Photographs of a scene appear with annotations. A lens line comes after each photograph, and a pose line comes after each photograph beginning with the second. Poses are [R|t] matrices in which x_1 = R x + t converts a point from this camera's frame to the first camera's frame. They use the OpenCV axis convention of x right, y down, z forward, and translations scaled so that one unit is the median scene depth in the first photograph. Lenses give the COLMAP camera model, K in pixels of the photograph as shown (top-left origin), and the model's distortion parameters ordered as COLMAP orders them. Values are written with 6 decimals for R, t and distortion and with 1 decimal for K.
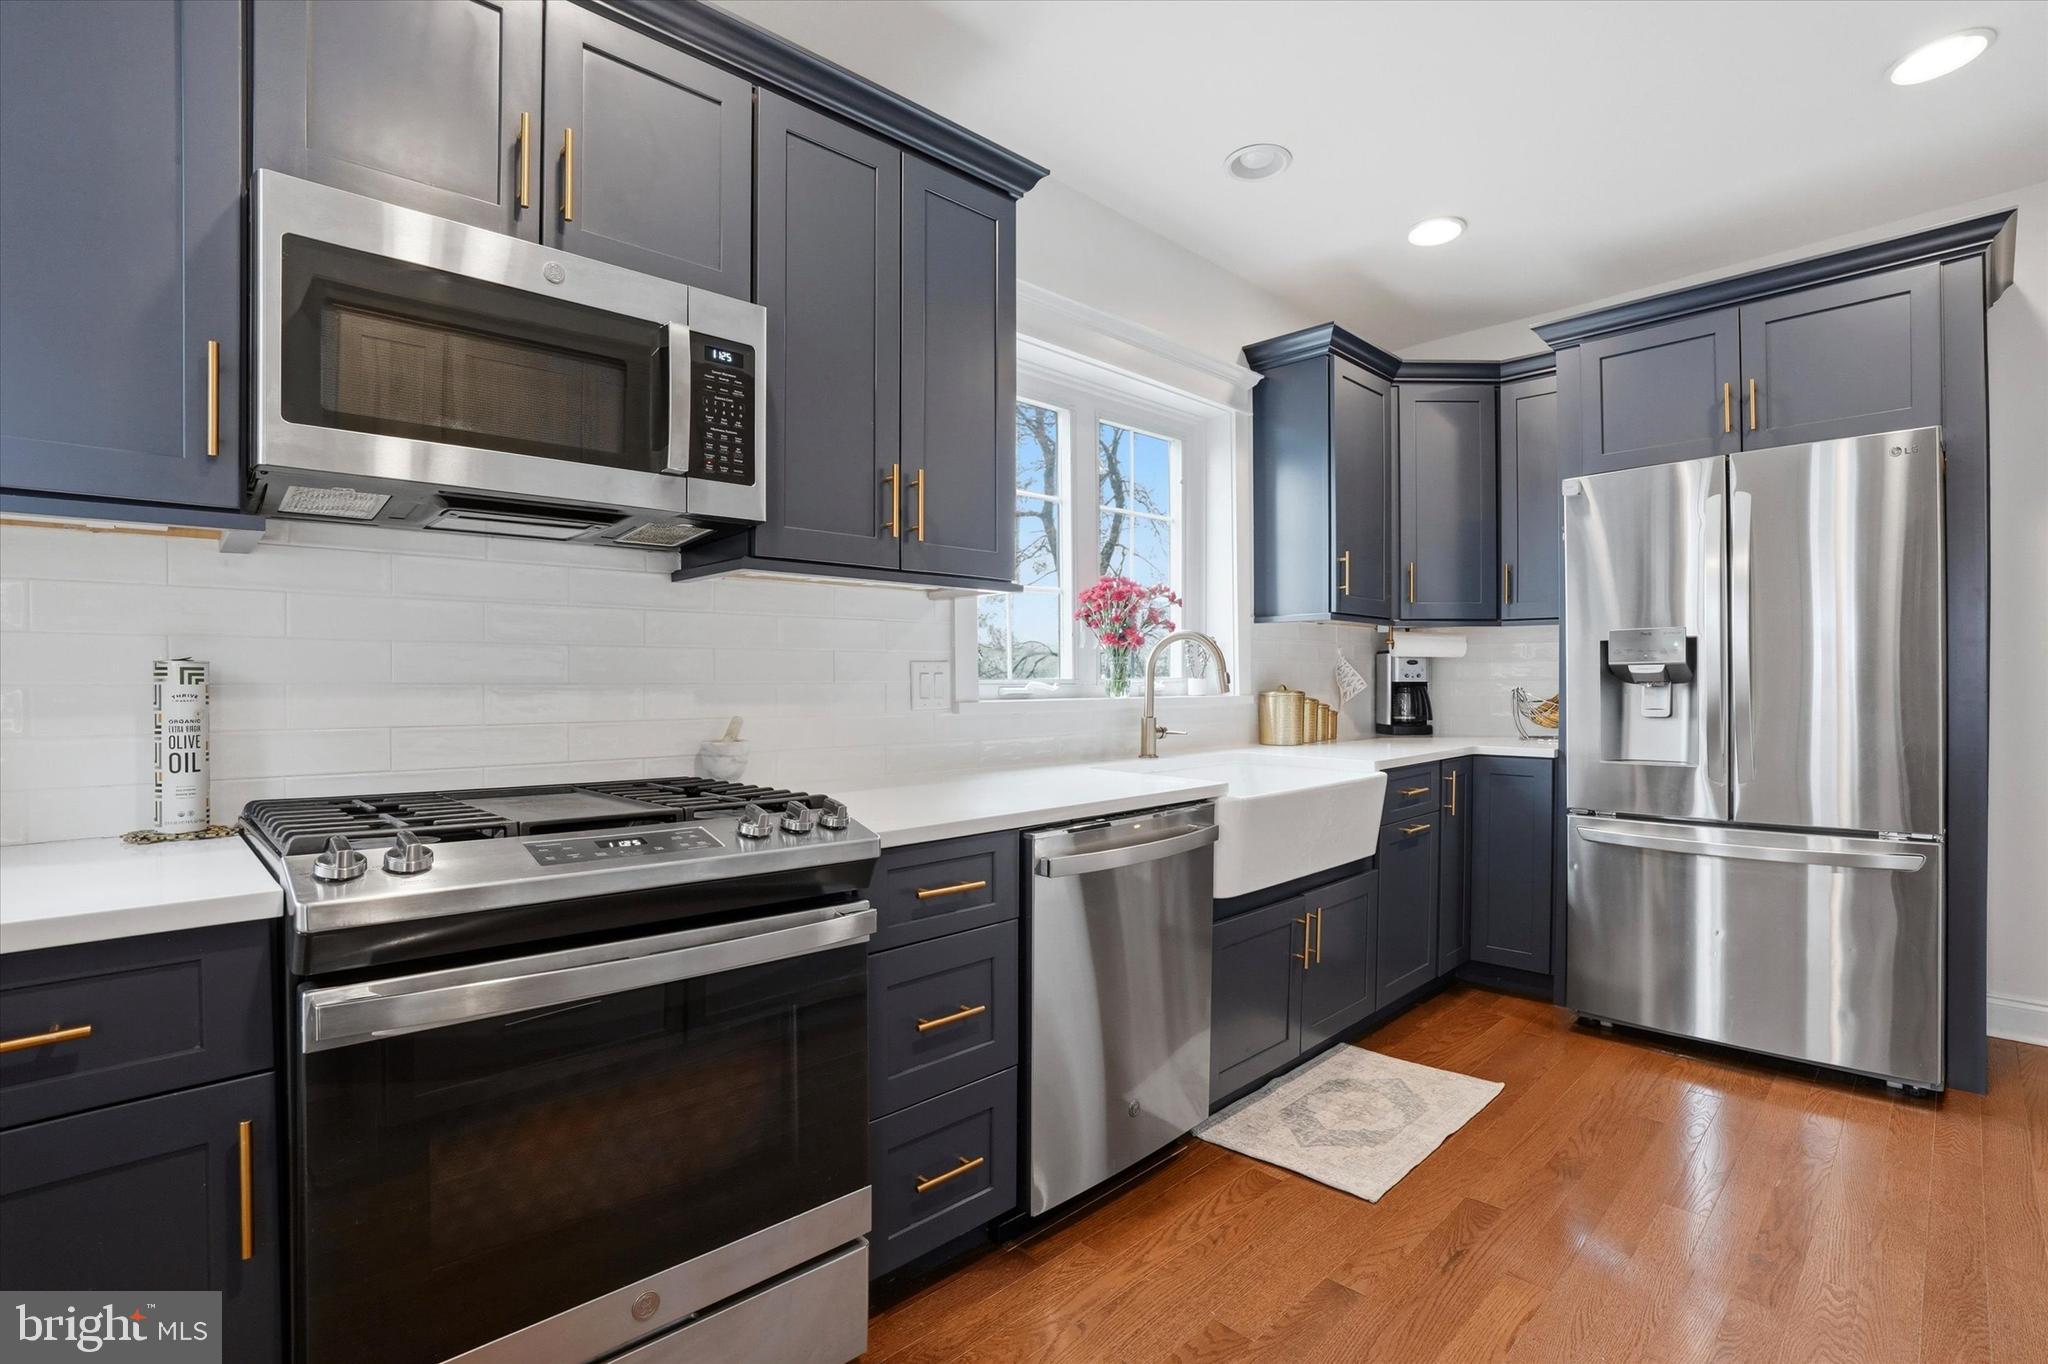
lens RADIAL K [[952.3, 0, 1008.2], [0, 952.3, 684.0], [0, 0, 1]] dist [-0.054804, 0.014115]
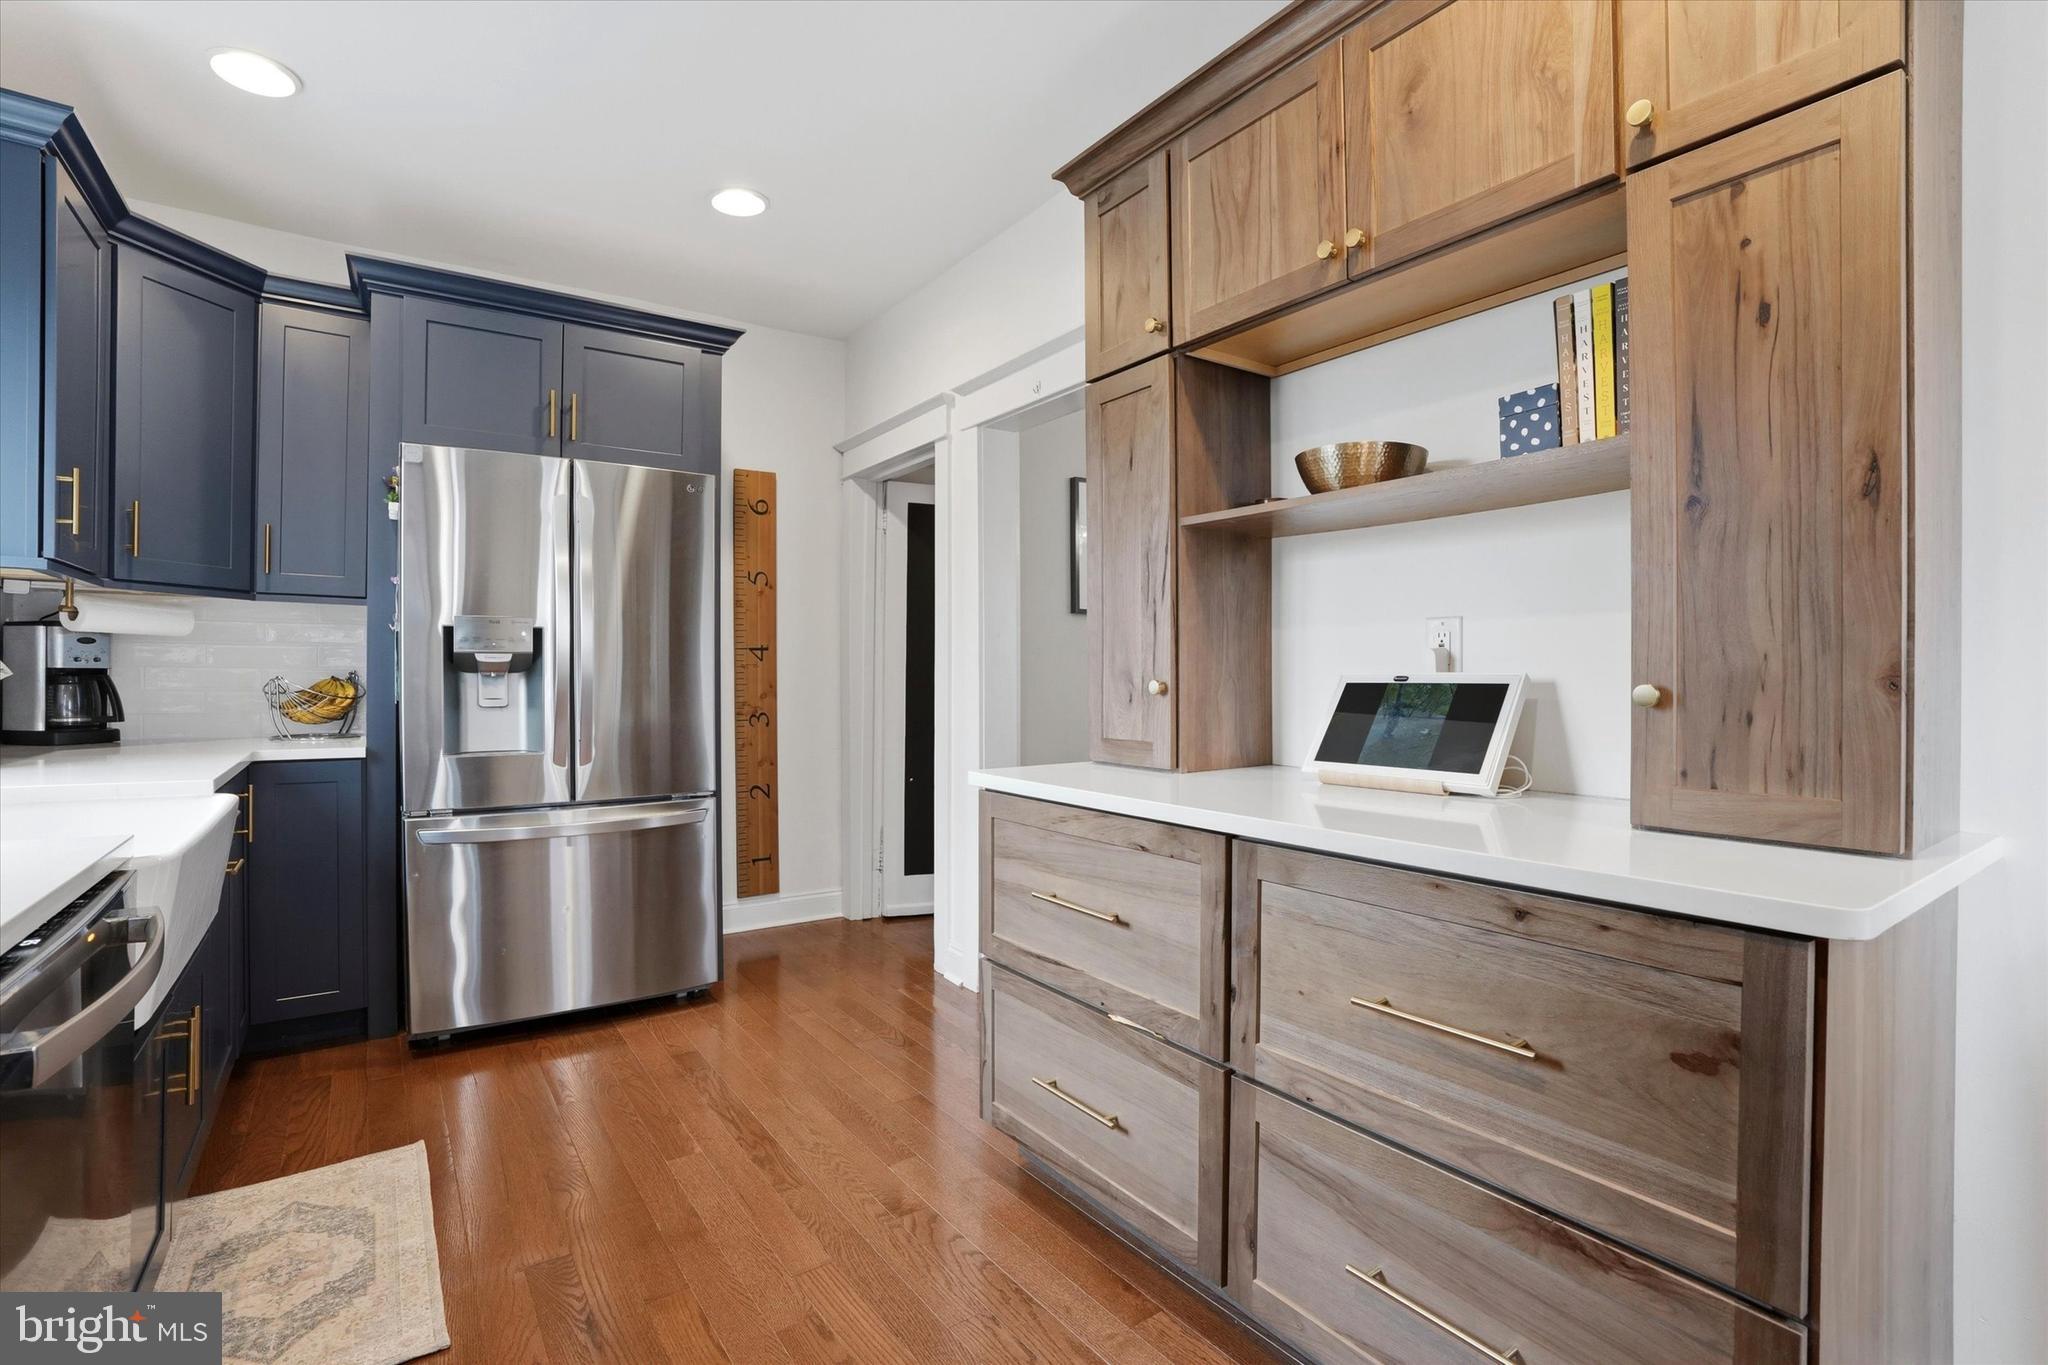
lens RADIAL K [[952.3, 0, 1022.2], [0, 952.3, 677.8], [0, 0, 1]] dist [-0.054804, 0.014115]
pose [[0.133294, 0.002044, 0.991074, -0.215448], [-0.004872, 0.999987, -0.001407, 0.003472], [-0.991065, -0.004641, 0.133302, 0.318832]]
